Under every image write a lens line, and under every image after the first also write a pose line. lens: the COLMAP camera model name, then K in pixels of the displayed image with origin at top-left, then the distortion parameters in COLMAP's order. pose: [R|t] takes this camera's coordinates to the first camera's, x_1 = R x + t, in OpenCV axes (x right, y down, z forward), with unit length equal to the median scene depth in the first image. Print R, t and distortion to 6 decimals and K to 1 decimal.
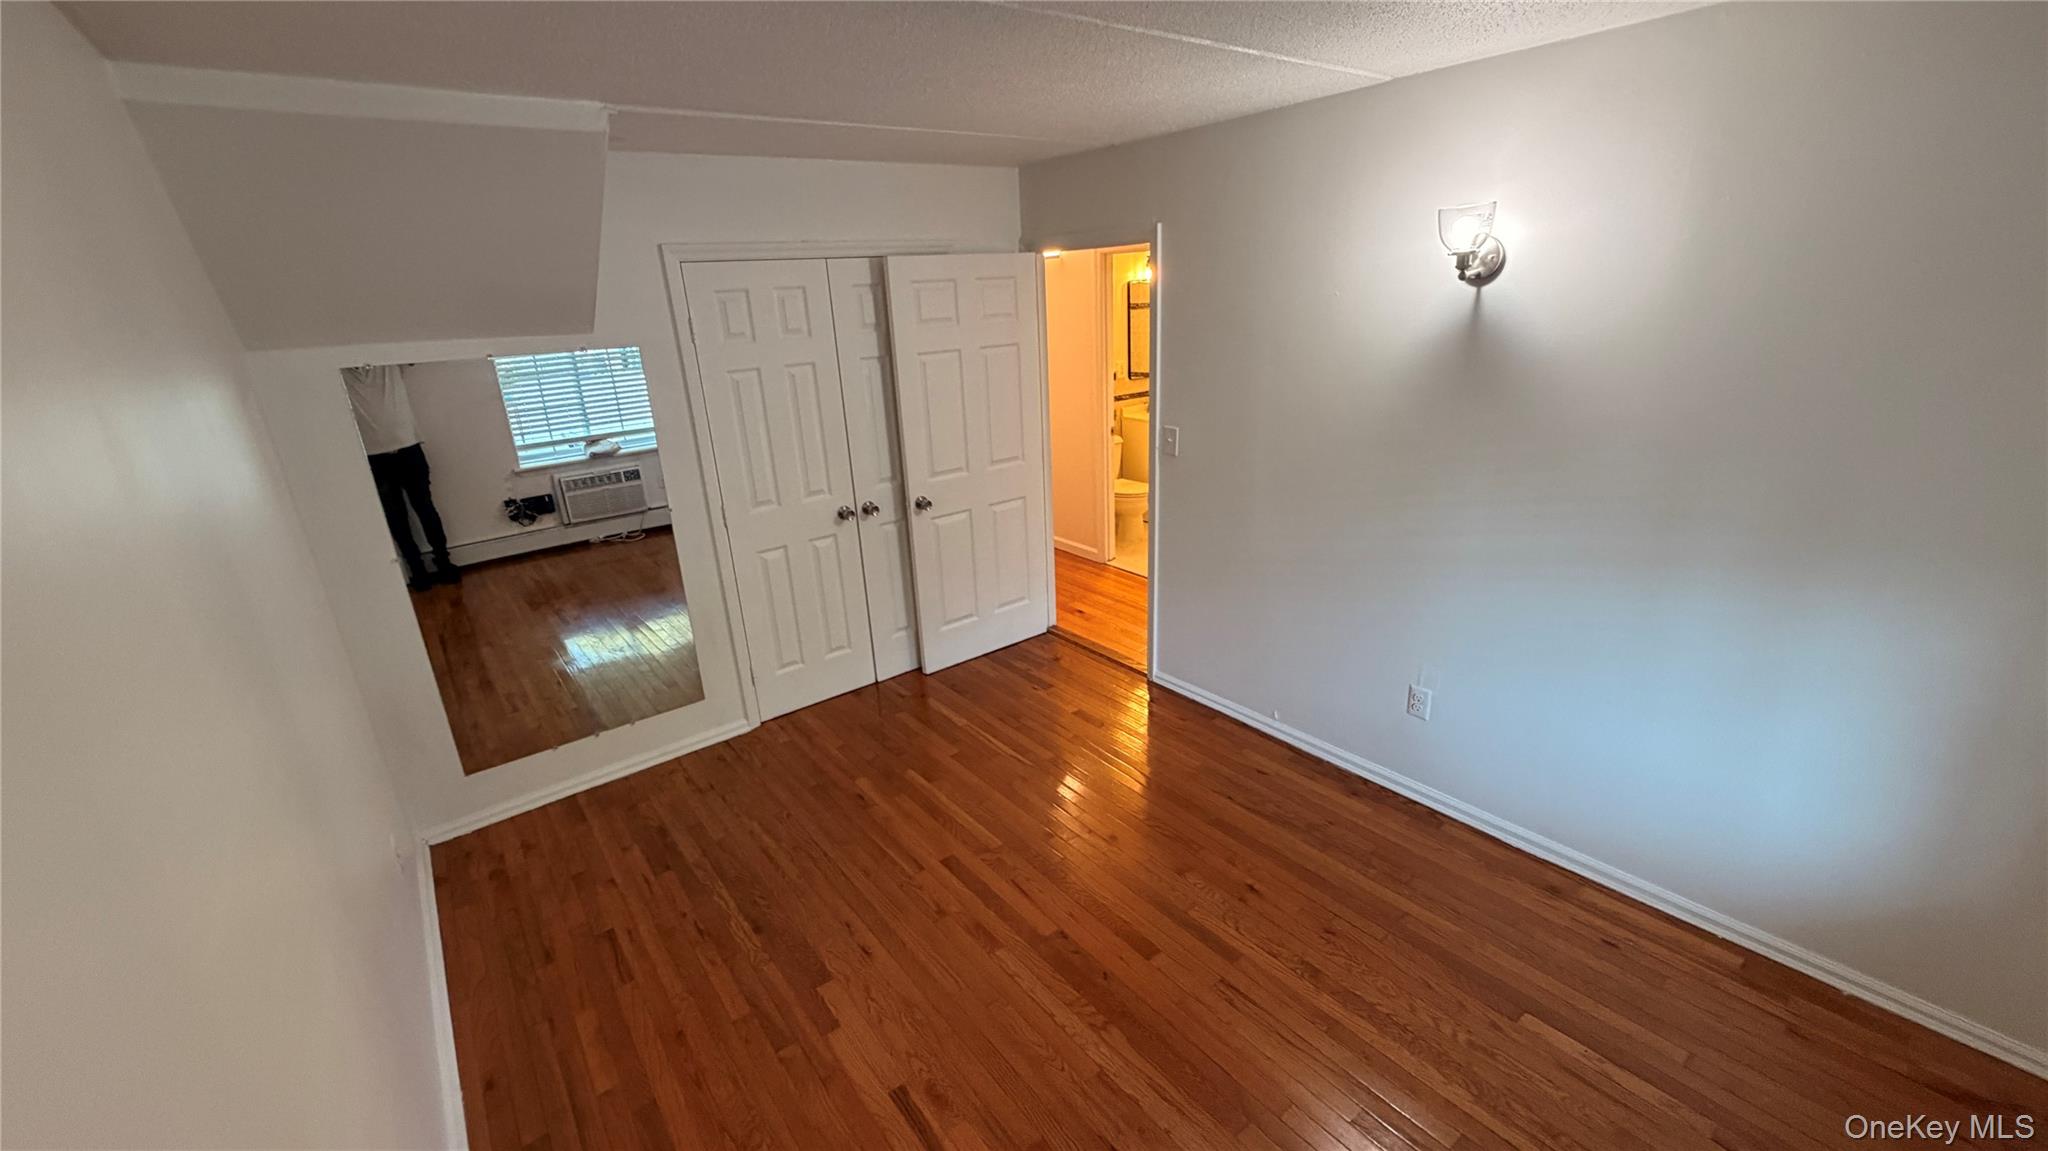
lens RADIAL K [[804.2, 0, 1024.0], [0, 804.2, 575.5], [0, 0, 1]] dist [0.000267, 0.000124]
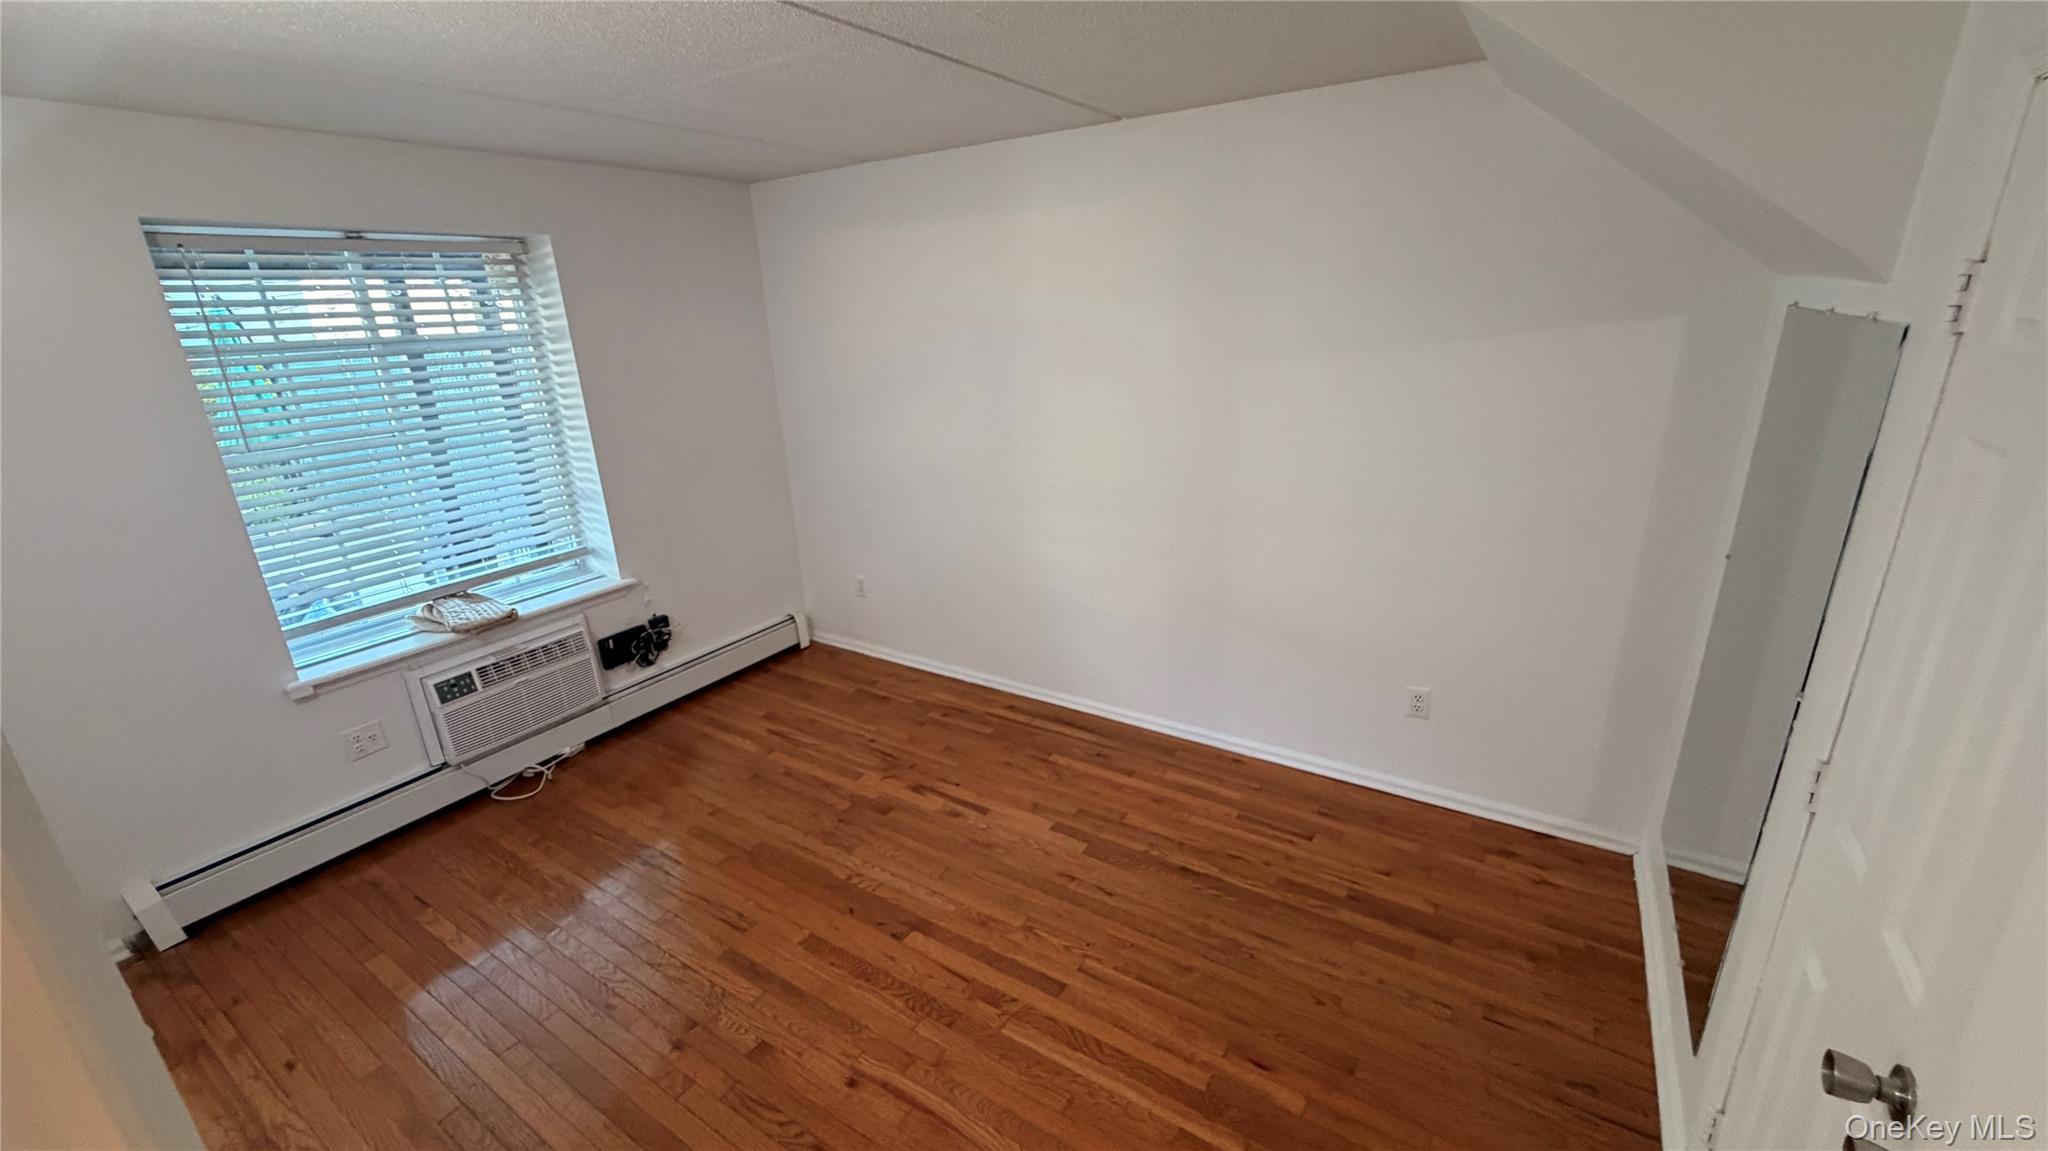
lens RADIAL K [[821.5, 0, 1024.0], [0, 821.5, 575.5], [0, 0, 1]] dist [-0.000350, 0.000007]
pose [[-0.940384, 0.185478, -0.285090, 0.086217], [-0.032312, 0.785705, 0.617757, -0.432610], [0.338577, 0.590140, -0.732871, 1.233905]]
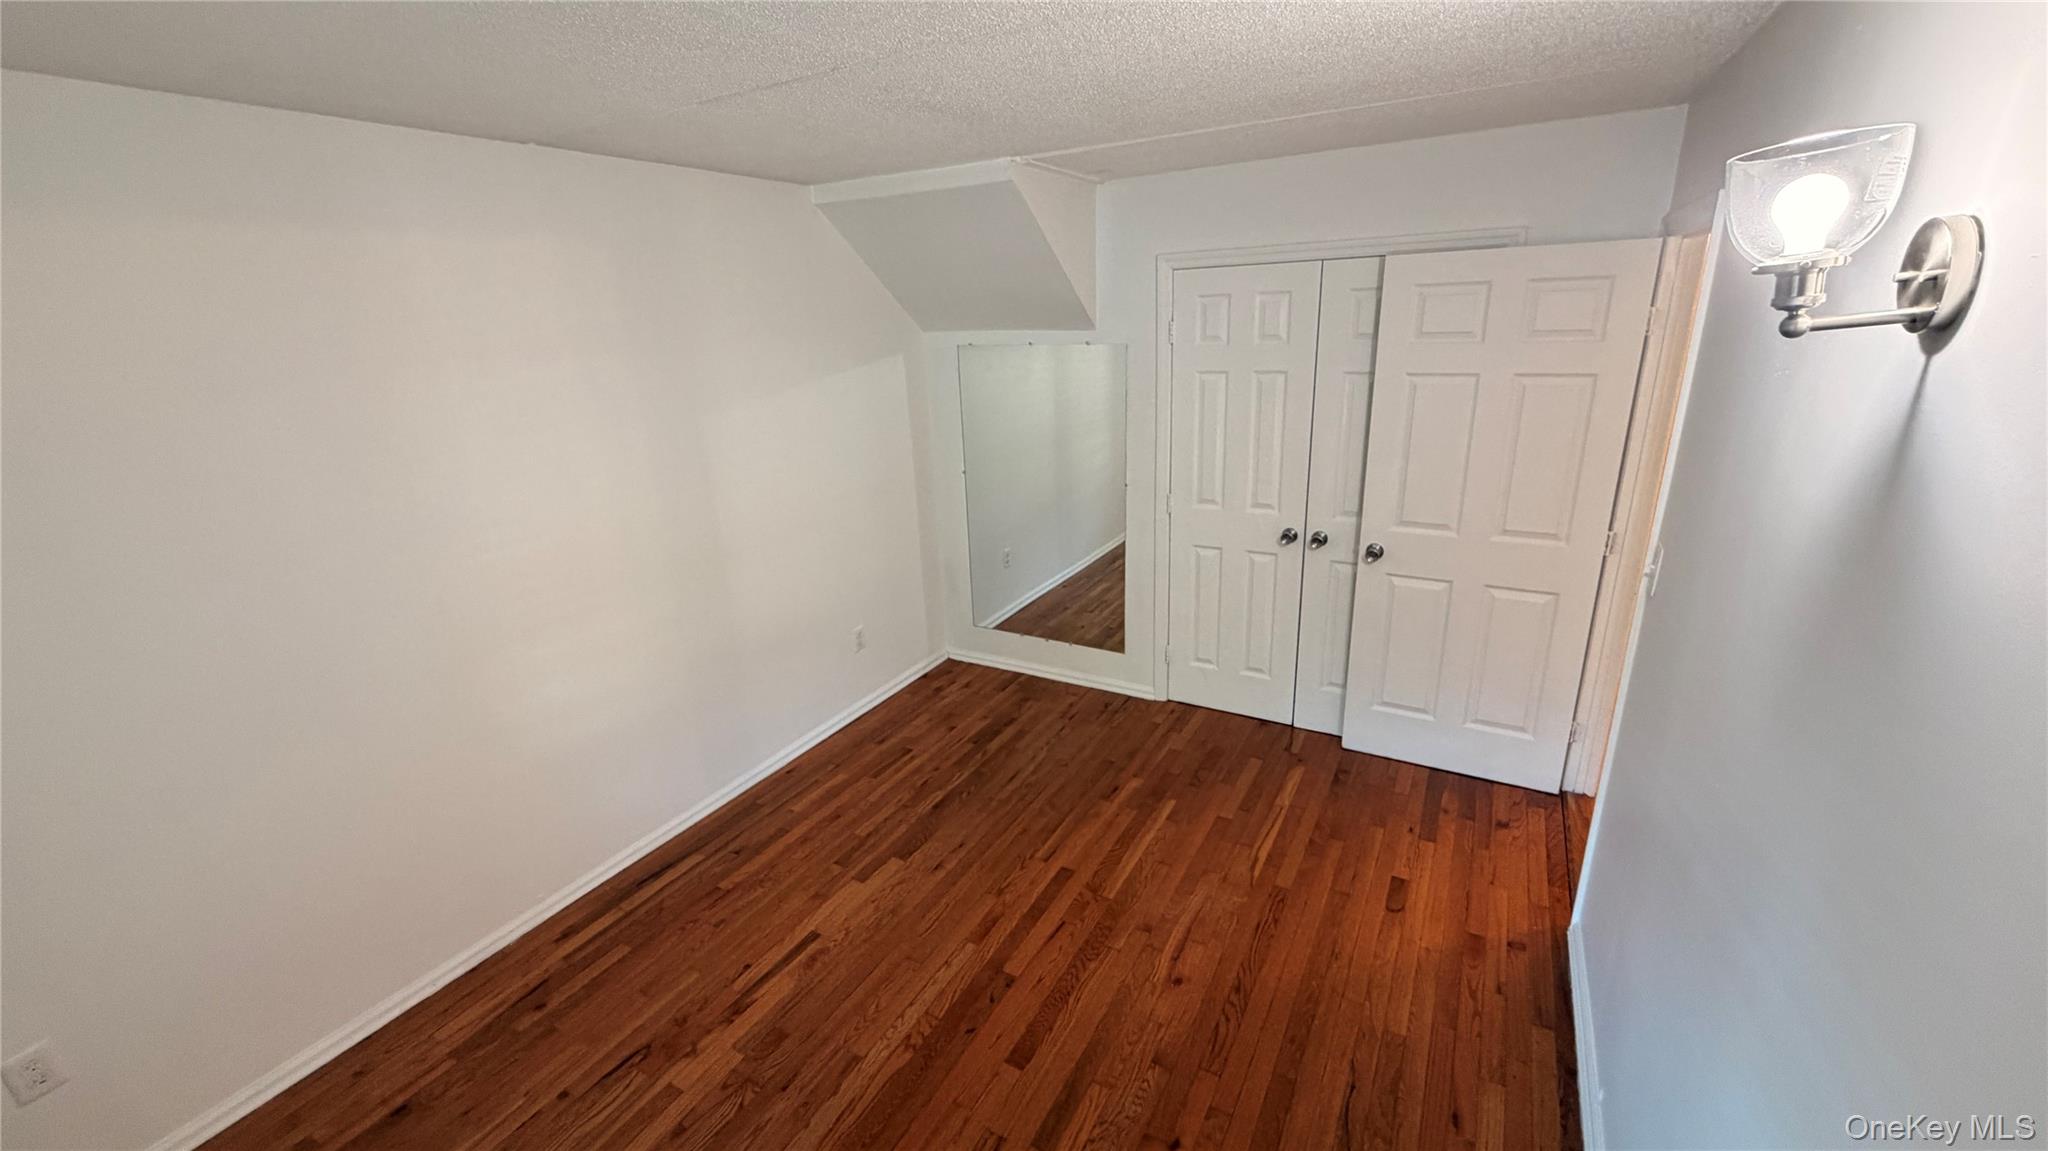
lens RADIAL K [[821.5, 0, 1024.0], [0, 821.5, 575.5], [0, 0, 1]] dist [-0.000350, 0.000007]
pose [[0.383945, 0.318698, -0.866613, 0.605153], [-0.294524, 0.931791, 0.212181, -0.178423], [0.875124, 0.173772, 0.451621, 0.389406]]
